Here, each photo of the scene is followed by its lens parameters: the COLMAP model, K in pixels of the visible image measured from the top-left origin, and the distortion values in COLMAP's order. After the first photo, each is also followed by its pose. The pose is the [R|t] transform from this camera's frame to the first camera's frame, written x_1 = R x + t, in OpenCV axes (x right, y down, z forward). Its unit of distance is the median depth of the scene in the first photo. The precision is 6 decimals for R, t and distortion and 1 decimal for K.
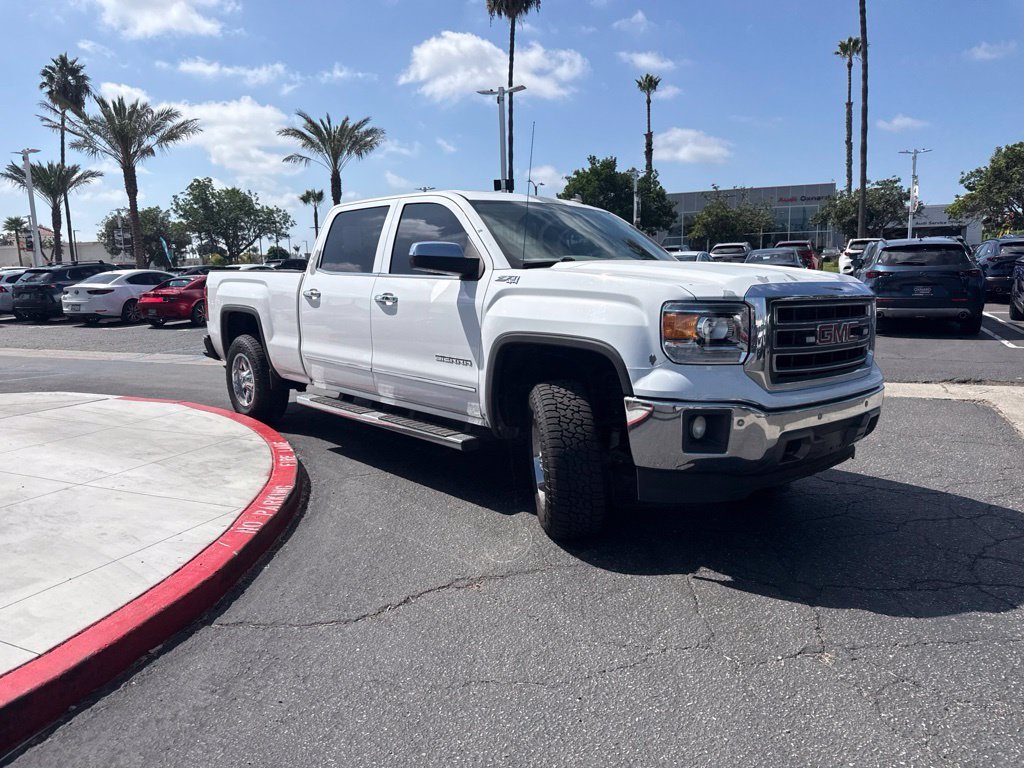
lens RADIAL K [[727.3, 0, 501.0], [0, 727.3, 371.9], [0, 0, 1]] dist [0.028429, -0.036499]
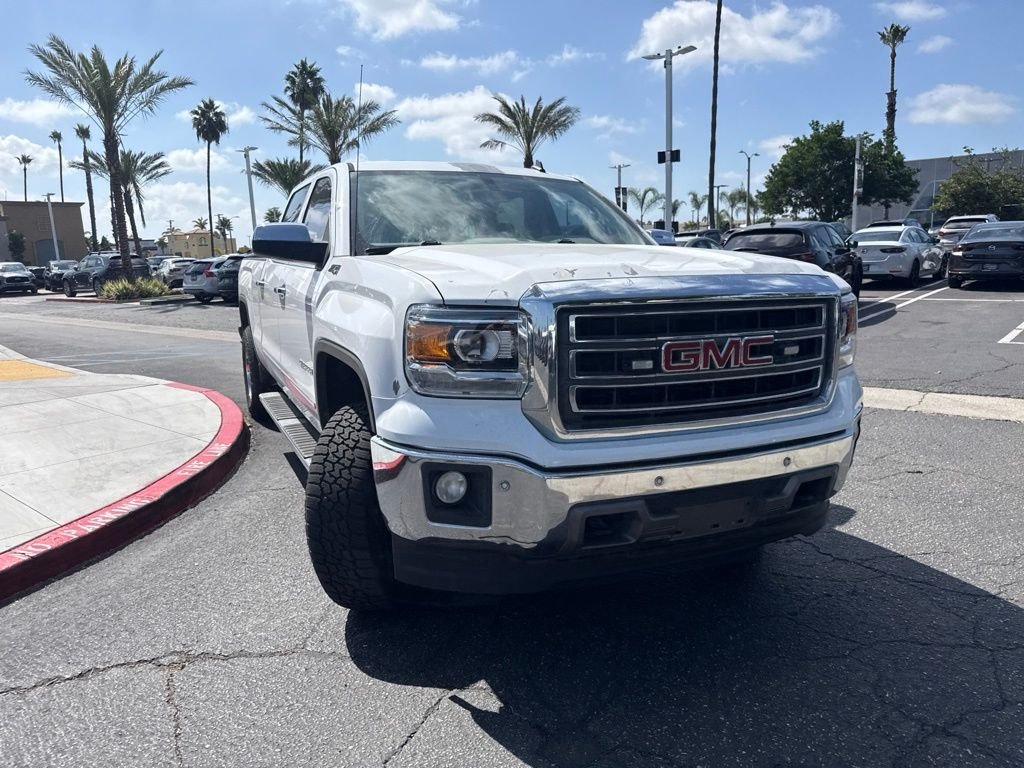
lens RADIAL K [[726.2, 0, 501.0], [0, 726.2, 382.3], [0, 0, 1]] dist [0.029391, -0.036604]
pose [[0.956250, 0.040513, -0.289731, 0.316836], [-0.029399, 0.998659, 0.042611, -0.033873], [0.291069, -0.032229, 0.956159, 0.220500]]
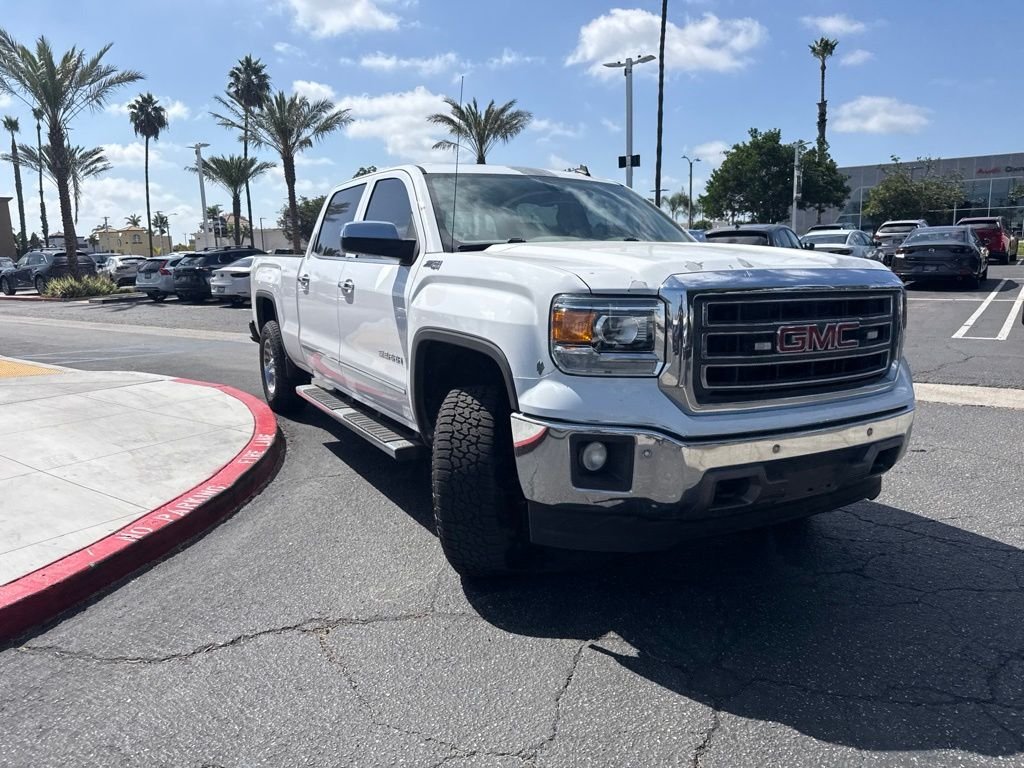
lens RADIAL K [[727.3, 0, 501.2], [0, 727.3, 369.3], [0, 0, 1]] dist [0.022823, -0.028154]
pose [[0.976348, 0.029851, -0.214132, 0.208144], [-0.025571, 0.999415, 0.022730, -0.019807], [0.214686, -0.016717, 0.976540, 0.137822]]
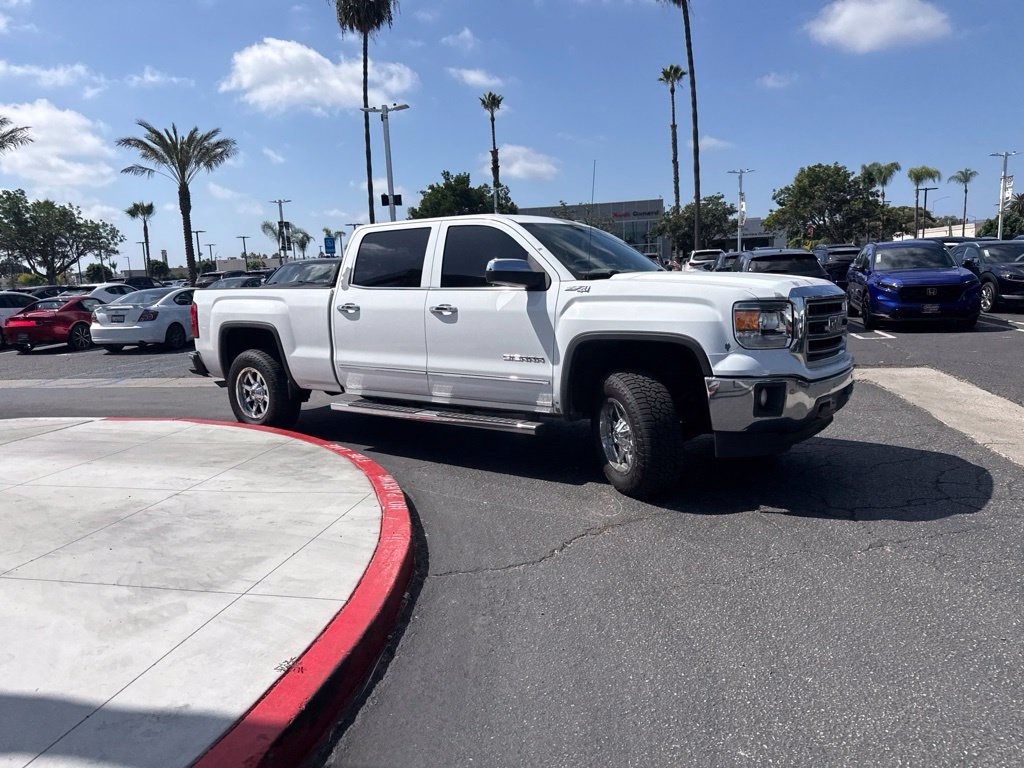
lens RADIAL K [[726.2, 0, 501.0], [0, 726.2, 382.3], [0, 0, 1]] dist [0.029391, -0.036604]
pose [[0.976643, -0.048544, 0.209315, -0.286799], [0.049329, 0.998782, 0.001474, 0.015089], [-0.209131, 0.008885, 0.977847, -0.116299]]
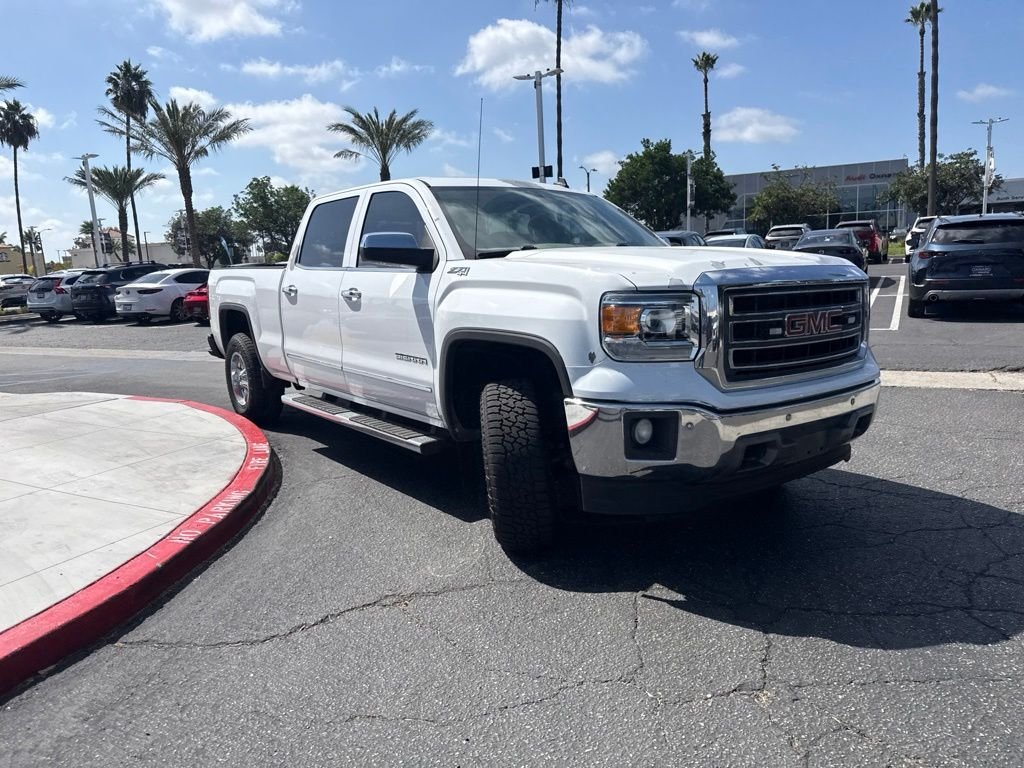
lens RADIAL K [[726.2, 0, 501.0], [0, 726.2, 382.3], [0, 0, 1]] dist [0.029391, -0.036604]
pose [[0.996456, -0.012023, -0.083253, 0.105505], [0.014281, 0.999544, 0.026590, -0.006893], [0.082895, -0.027684, 0.996174, 0.056910]]
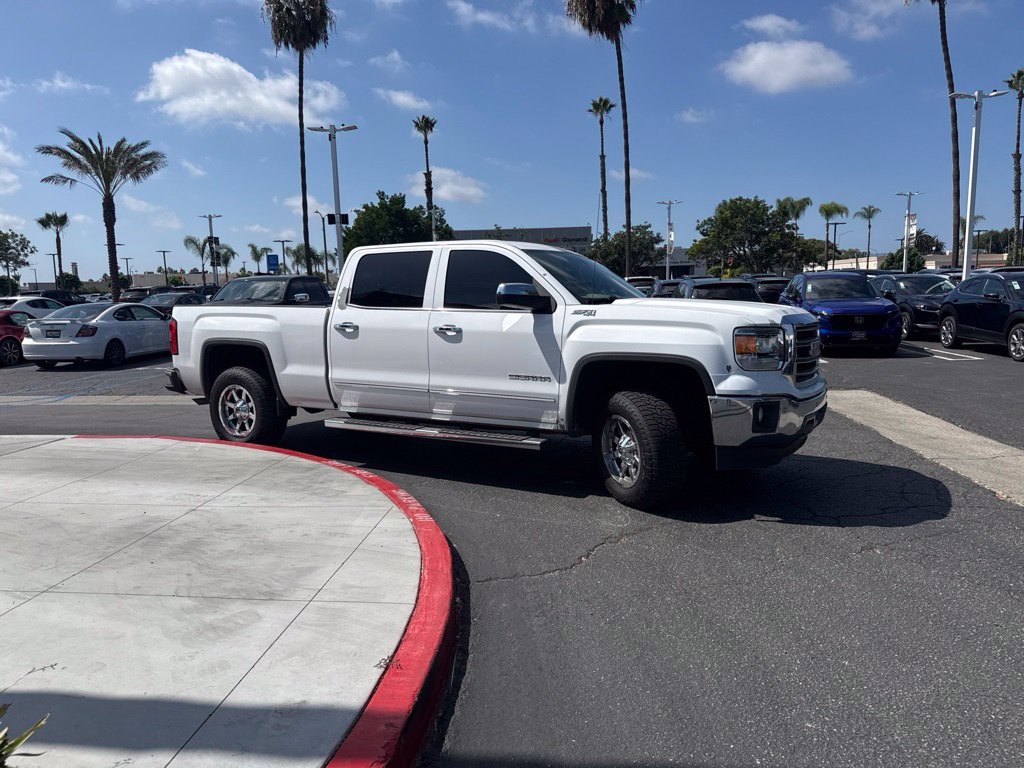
lens RADIAL K [[726.2, 0, 501.0], [0, 726.2, 382.3], [0, 0, 1]] dist [0.029391, -0.036604]
pose [[0.950667, -0.034725, 0.308263, -0.404121], [0.043847, 0.998780, -0.022712, 0.014276], [-0.307098, 0.035108, 0.951030, -0.131654]]
